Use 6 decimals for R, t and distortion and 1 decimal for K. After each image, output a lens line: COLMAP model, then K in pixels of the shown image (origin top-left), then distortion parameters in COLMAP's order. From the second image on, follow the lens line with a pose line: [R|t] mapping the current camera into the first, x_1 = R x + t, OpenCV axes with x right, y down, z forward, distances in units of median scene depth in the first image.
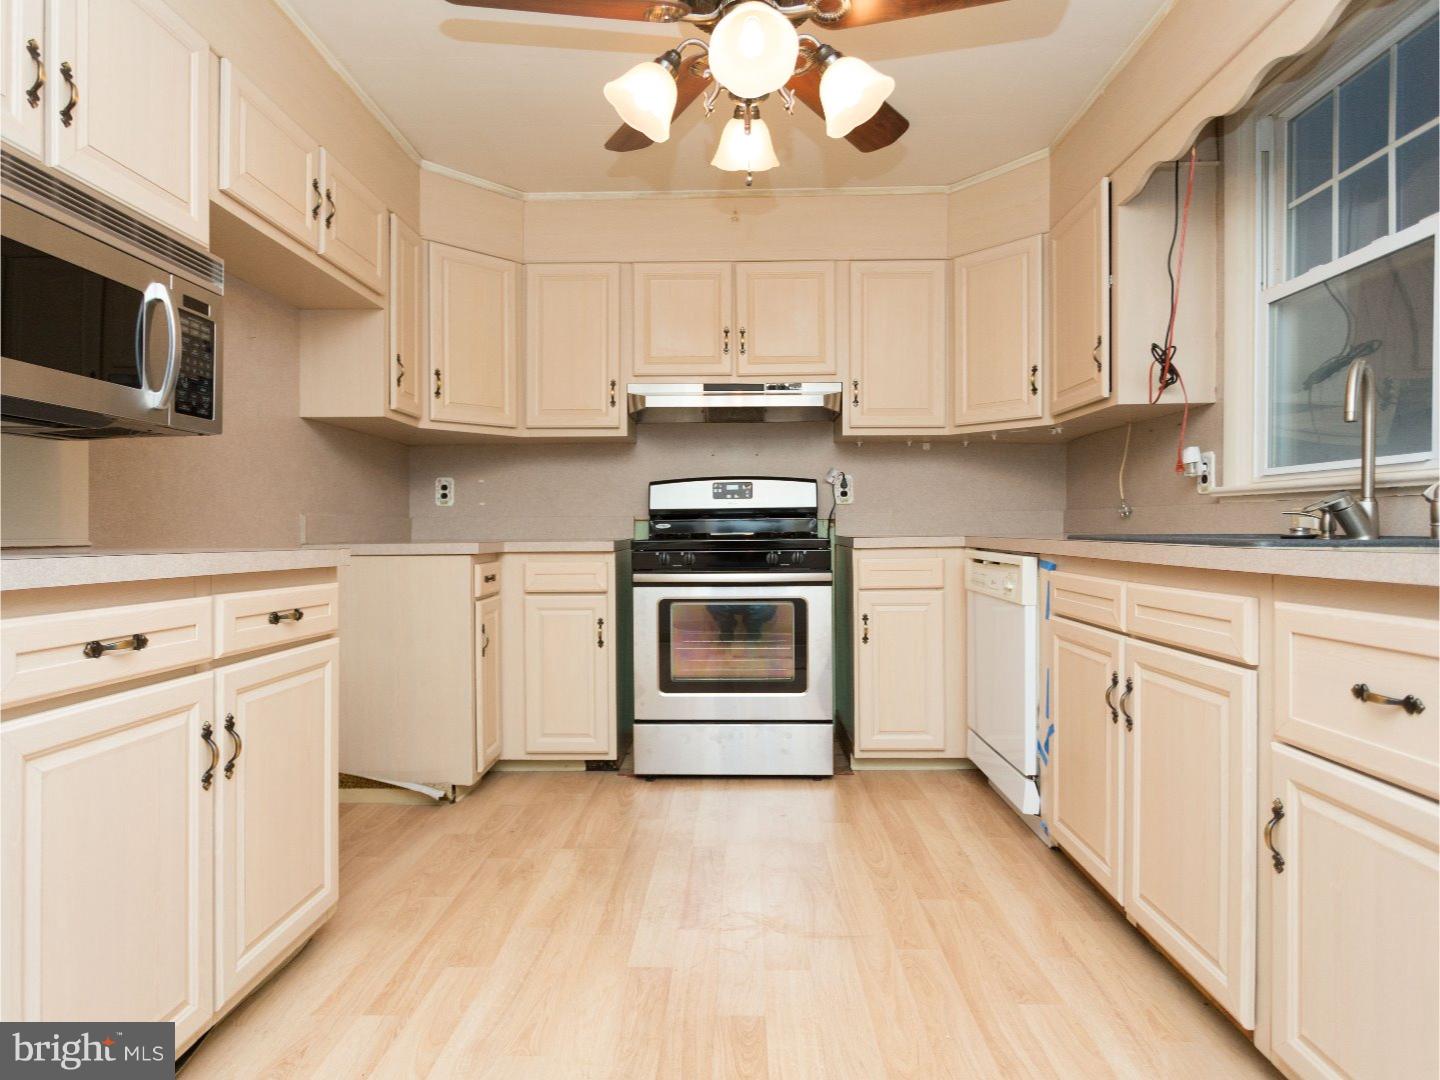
lens RADIAL K [[786.1, 0, 718.9], [0, 786.1, 531.1], [0, 0, 1]] dist [-0.008803, 0.001652]
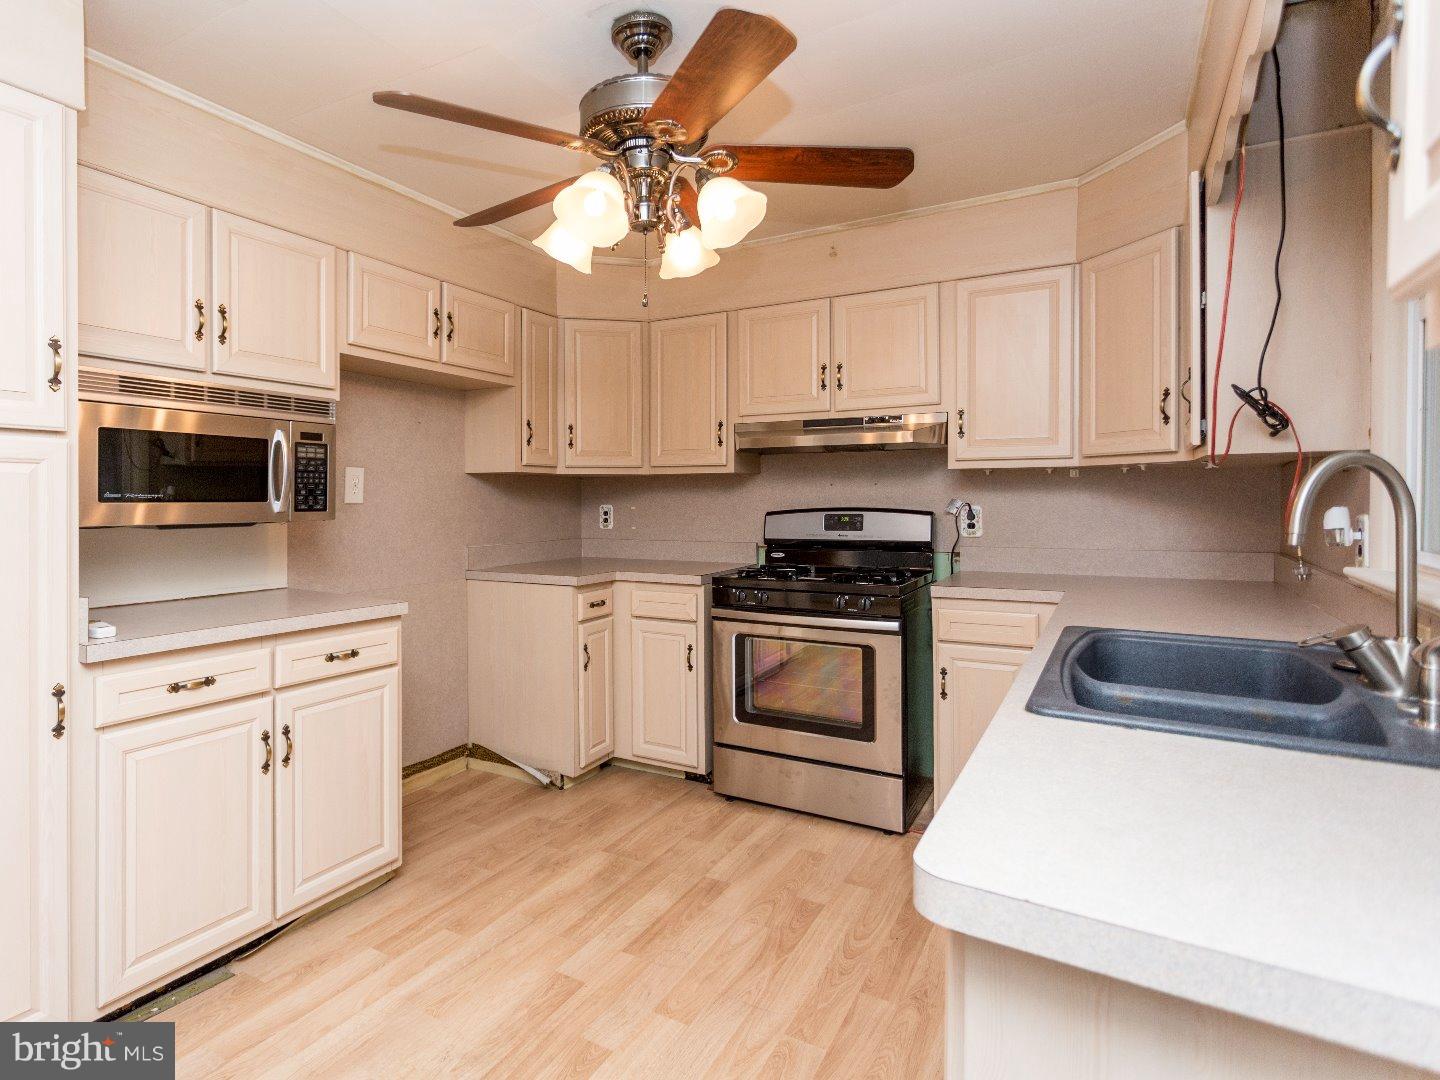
lens RADIAL K [[774.2, 0, 636.8], [0, 774.2, 502.0], [0, 0, 1]] dist [-0.003179, 0.001037]
pose [[0.865809, 0.004824, -0.500352, 0.333696], [-0.002171, 0.999980, 0.005886, -0.097480], [0.500371, -0.004010, 0.865802, 0.022333]]
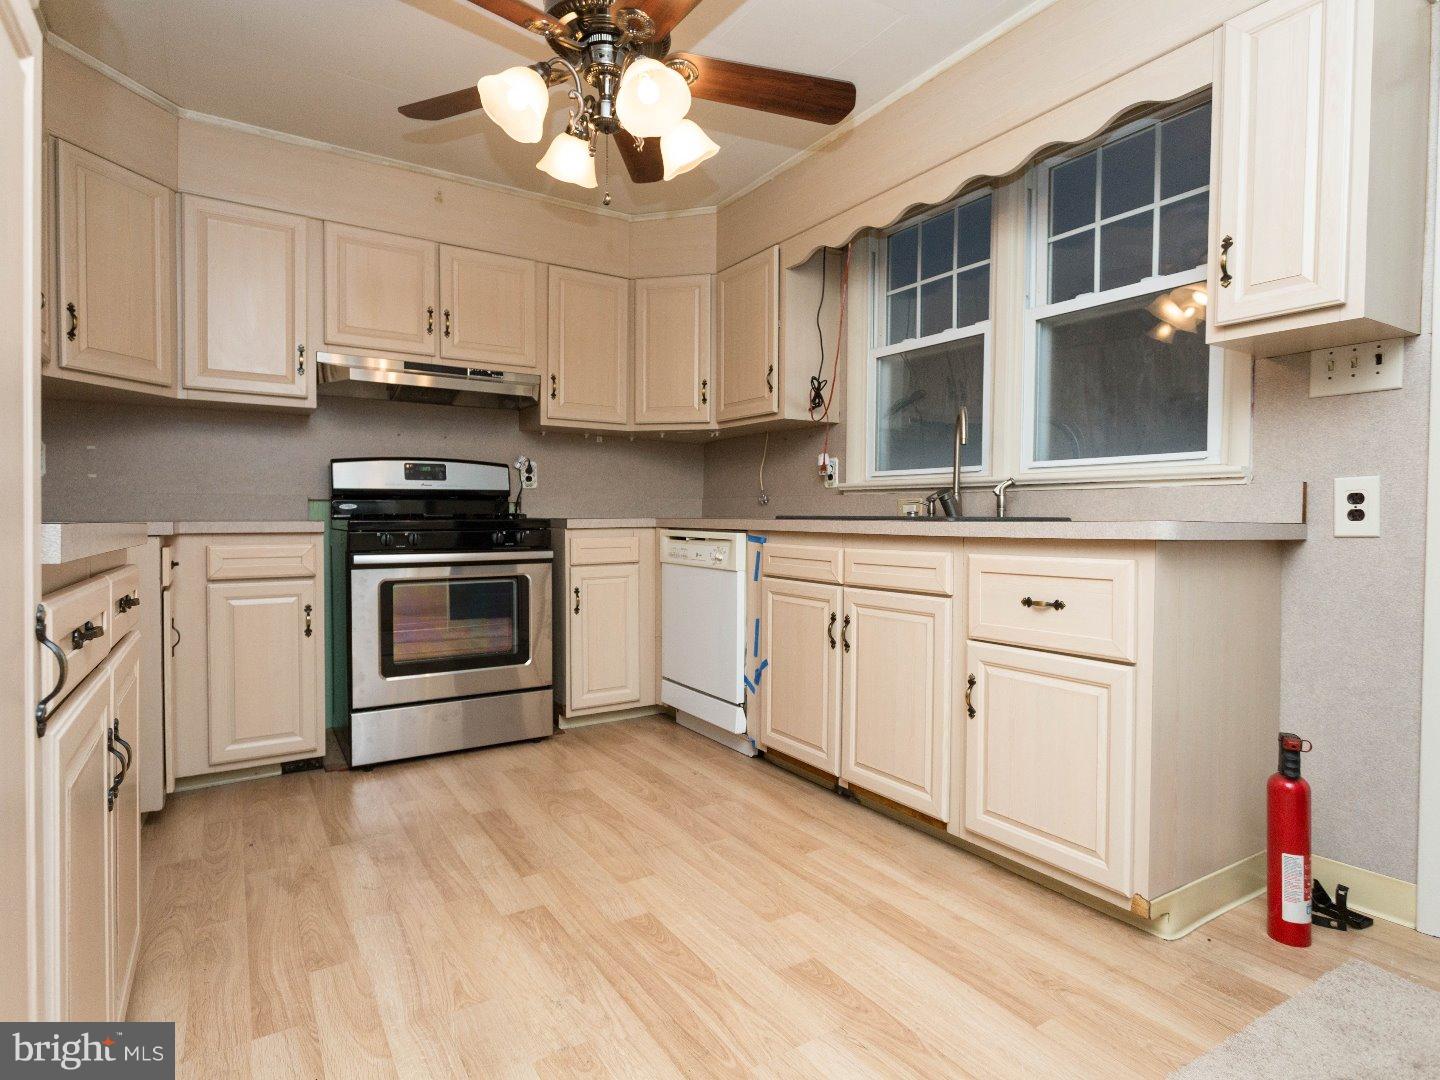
lens RADIAL K [[764.0, 0, 719.9], [0, 764.0, 530.7], [0, 0, 1]] dist [-0.008897, 0.000553]
pose [[0.824623, -0.002400, 0.565678, -0.261900], [-0.005459, 0.999911, 0.012201, 0.010830], [-0.565657, -0.013150, 0.824536, -0.006835]]
